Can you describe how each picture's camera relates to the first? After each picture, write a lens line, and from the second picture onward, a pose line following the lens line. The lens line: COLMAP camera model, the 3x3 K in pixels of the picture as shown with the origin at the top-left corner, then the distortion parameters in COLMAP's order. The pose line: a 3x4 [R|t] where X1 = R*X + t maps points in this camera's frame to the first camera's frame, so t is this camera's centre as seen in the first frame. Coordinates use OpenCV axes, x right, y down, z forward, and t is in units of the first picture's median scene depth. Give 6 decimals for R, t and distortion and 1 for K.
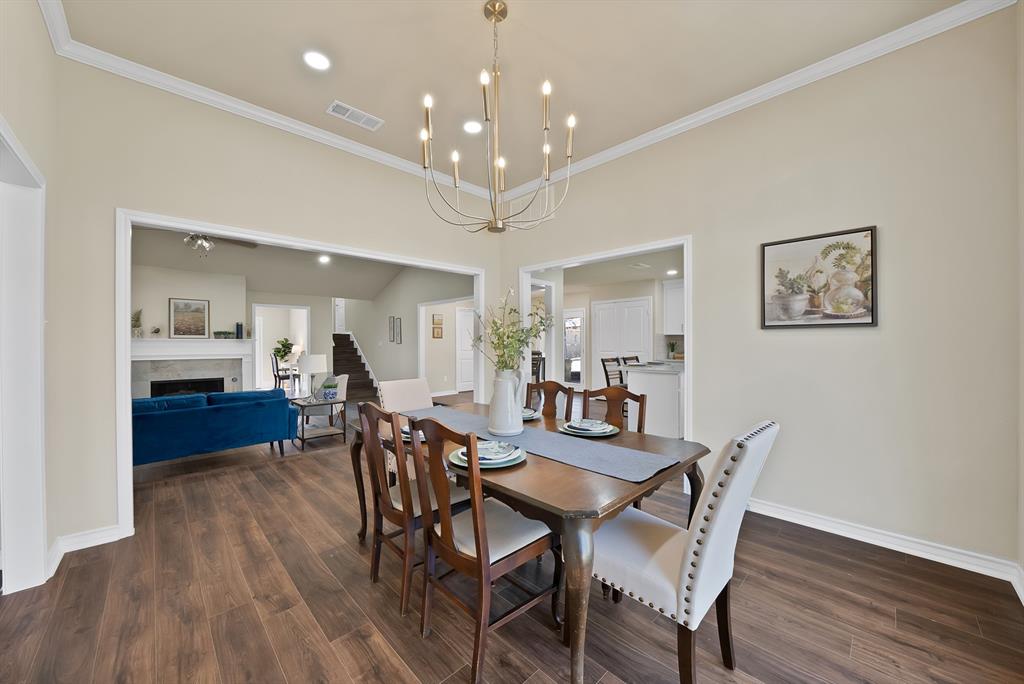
lens RADIAL K [[373.6, 0, 506.2], [0, 373.6, 342.3], [0, 0, 1]] dist [-0.022874, 0.001557]
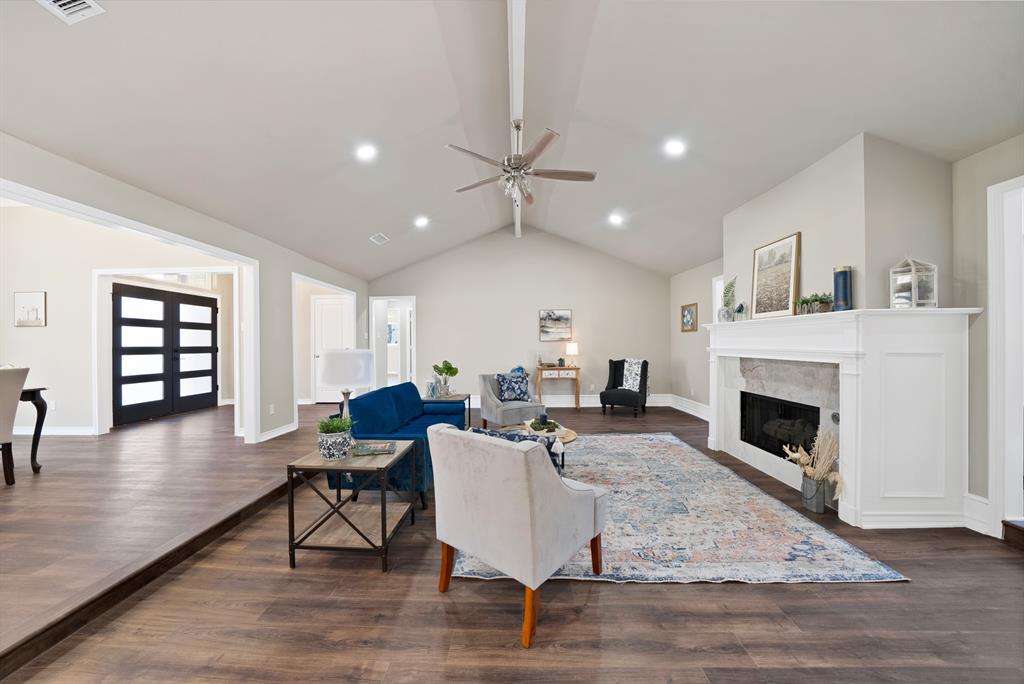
lens RADIAL K [[373.6, 0, 510.6], [0, 373.6, 341.5], [0, 0, 1]] dist [-0.022874, 0.001557]
pose [[-0.713782, 0.002340, -0.700364, -0.232442], [0.010376, 0.999920, -0.007235, 0.020974], [0.700291, -0.012432, -0.713749, 1.059180]]
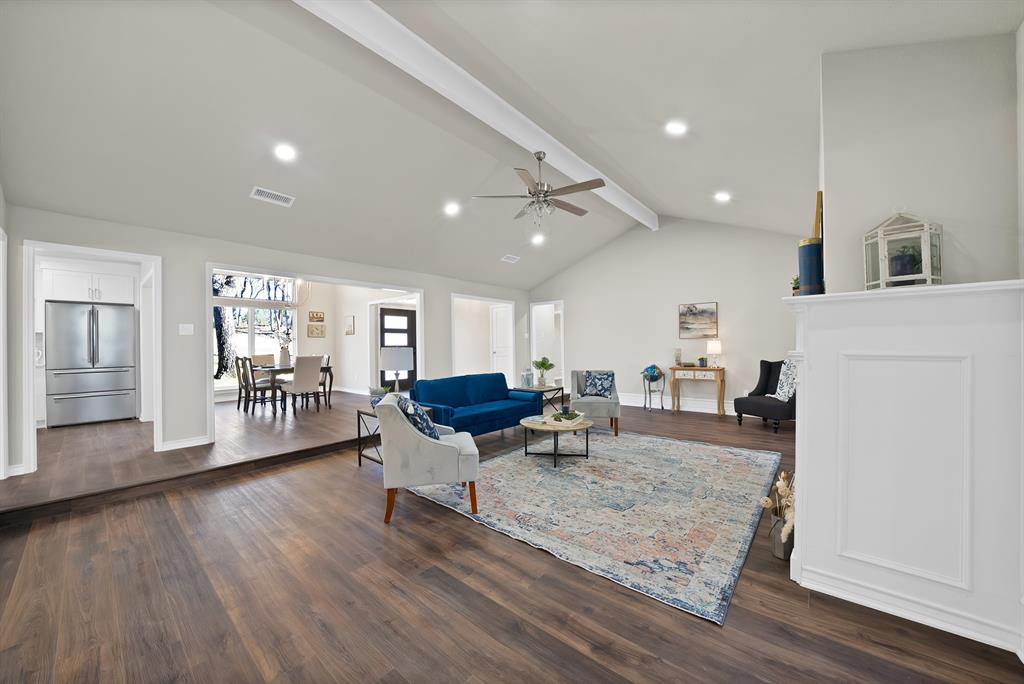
lens RADIAL K [[373.6, 0, 501.8], [0, 373.6, 352.2], [0, 0, 1]] dist [-0.022874, 0.001557]
pose [[-0.996490, 0.016171, -0.082132, -0.480168], [0.014732, 0.999728, 0.018104, 0.023497], [0.082402, 0.016831, -0.996457, 1.286445]]
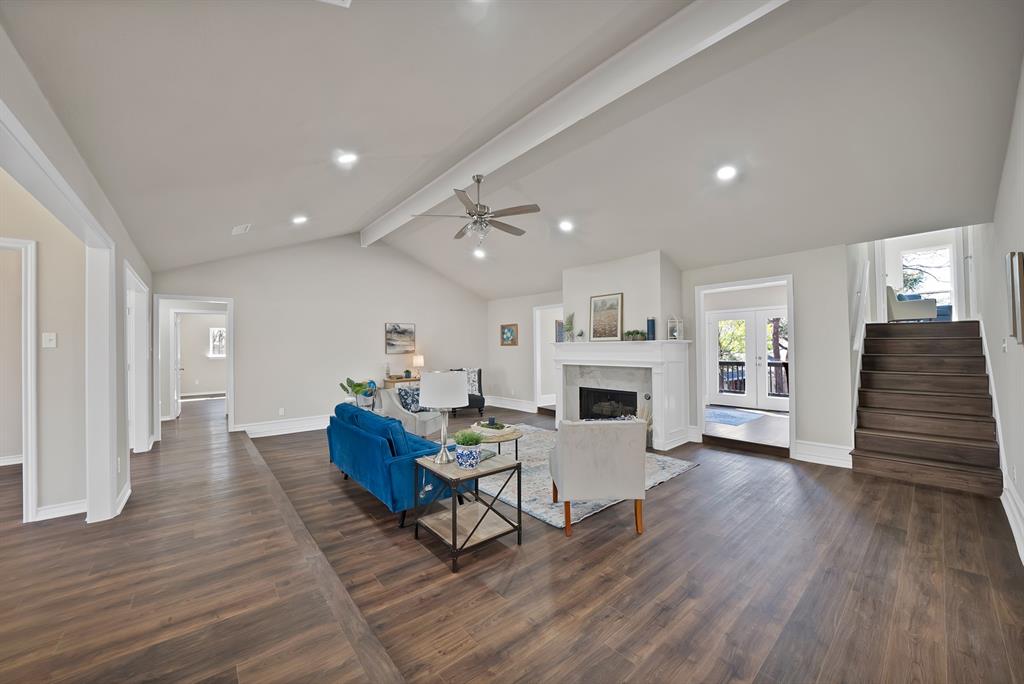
lens RADIAL K [[373.6, 0, 513.0], [0, 373.6, 348.3], [0, 0, 1]] dist [-0.022874, 0.001557]
pose [[-0.059783, 0.005103, -0.998198, 0.008303], [0.015081, 0.999877, 0.004209, -0.001096], [0.998097, -0.014802, -0.059853, 0.800114]]
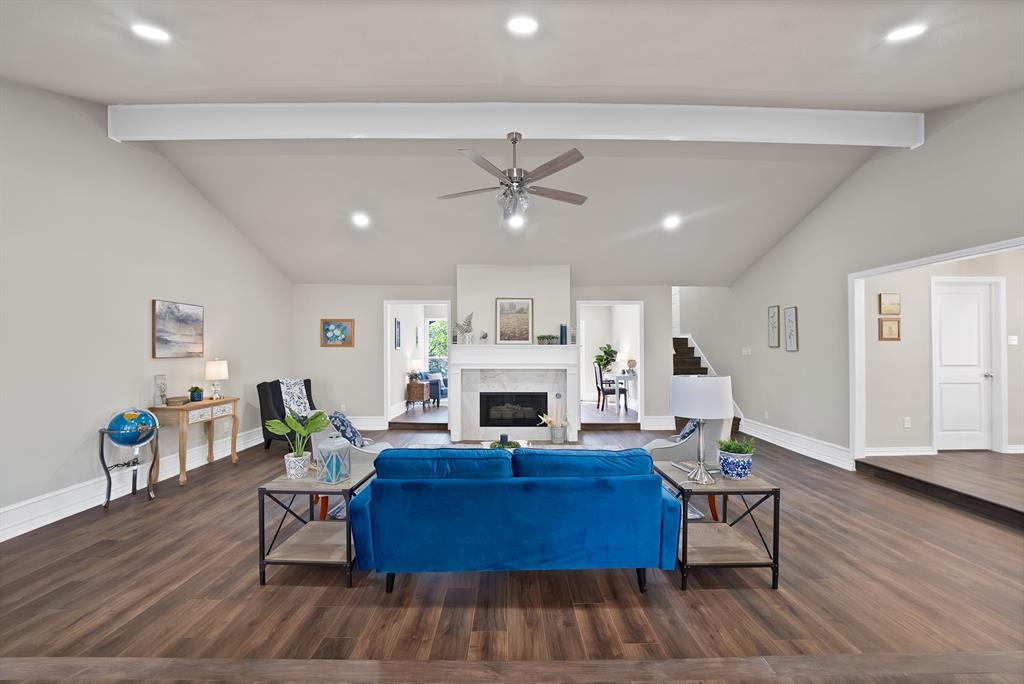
lens RADIAL K [[373.6, 0, 512.1], [0, 373.6, 347.2], [0, 0, 1]] dist [-0.022874, 0.001557]
pose [[0.725446, -0.003220, -0.688271, -0.262490], [0.000333, 0.999991, -0.004326, -0.000349], [0.688279, 0.002909, 0.725441, 0.357920]]
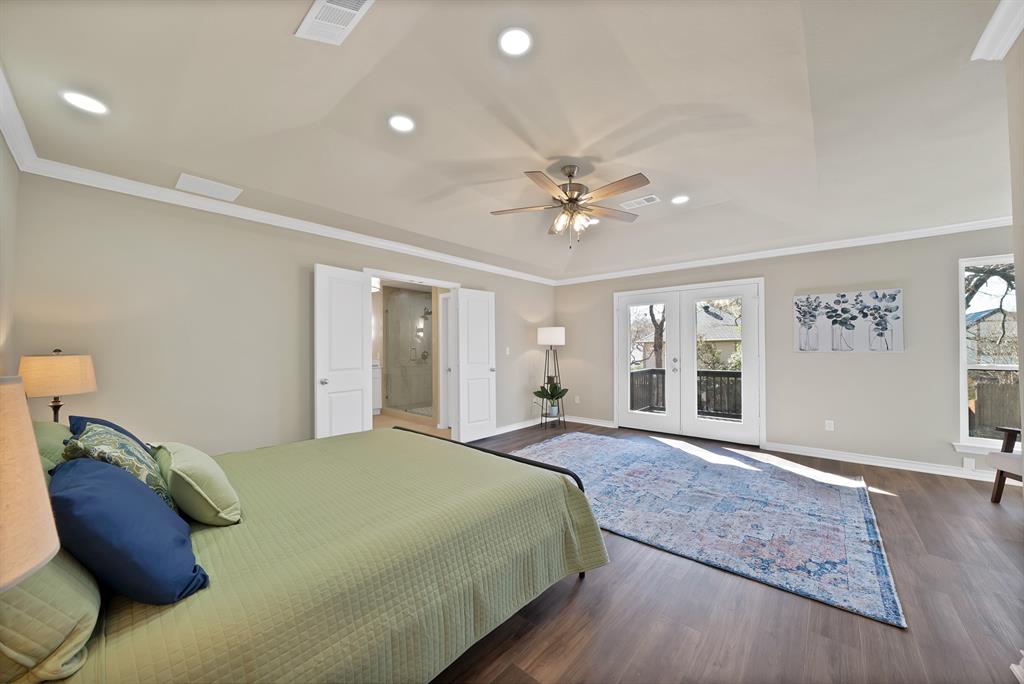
lens RADIAL K [[373.6, 0, 506.5], [0, 373.6, 340.7], [0, 0, 1]] dist [-0.022874, 0.001557]
pose [[-0.087174, 0.006147, 0.996174, -1.146162], [-0.007844, 0.999946, -0.006856, 0.023096], [-0.996162, -0.008411, -0.087121, 1.030864]]
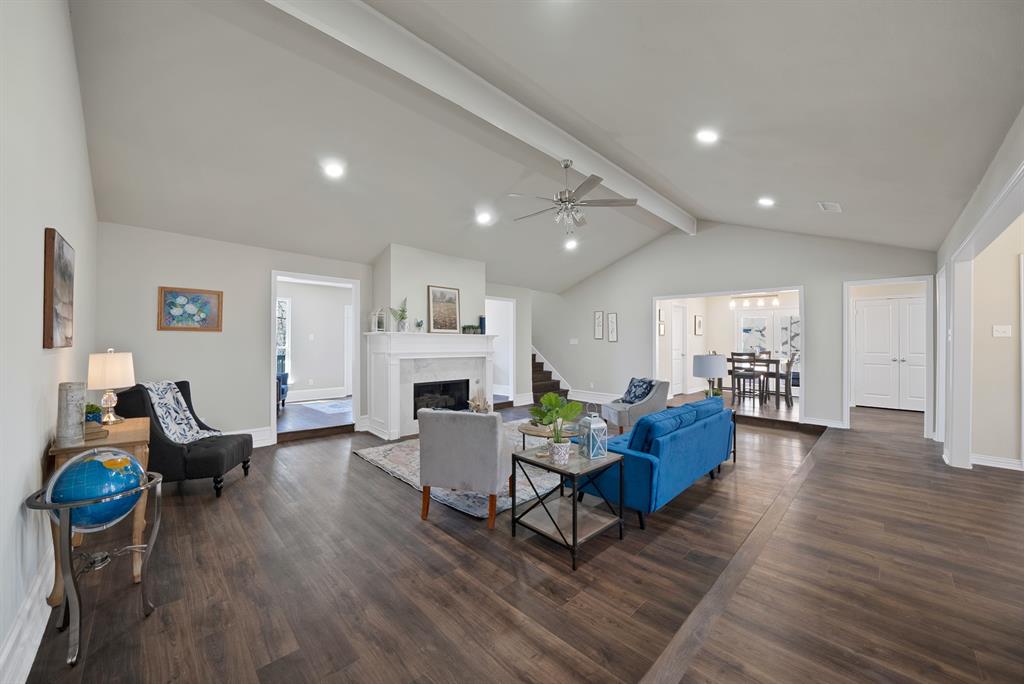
lens RADIAL K [[373.6, 0, 514.2], [0, 373.6, 340.1], [0, 0, 1]] dist [-0.022874, 0.001557]
pose [[0.999854, 0.009526, 0.014185, -0.679603], [-0.009490, 0.999952, -0.002548, 0.005713], [-0.014209, 0.002413, 0.999896, 0.130039]]
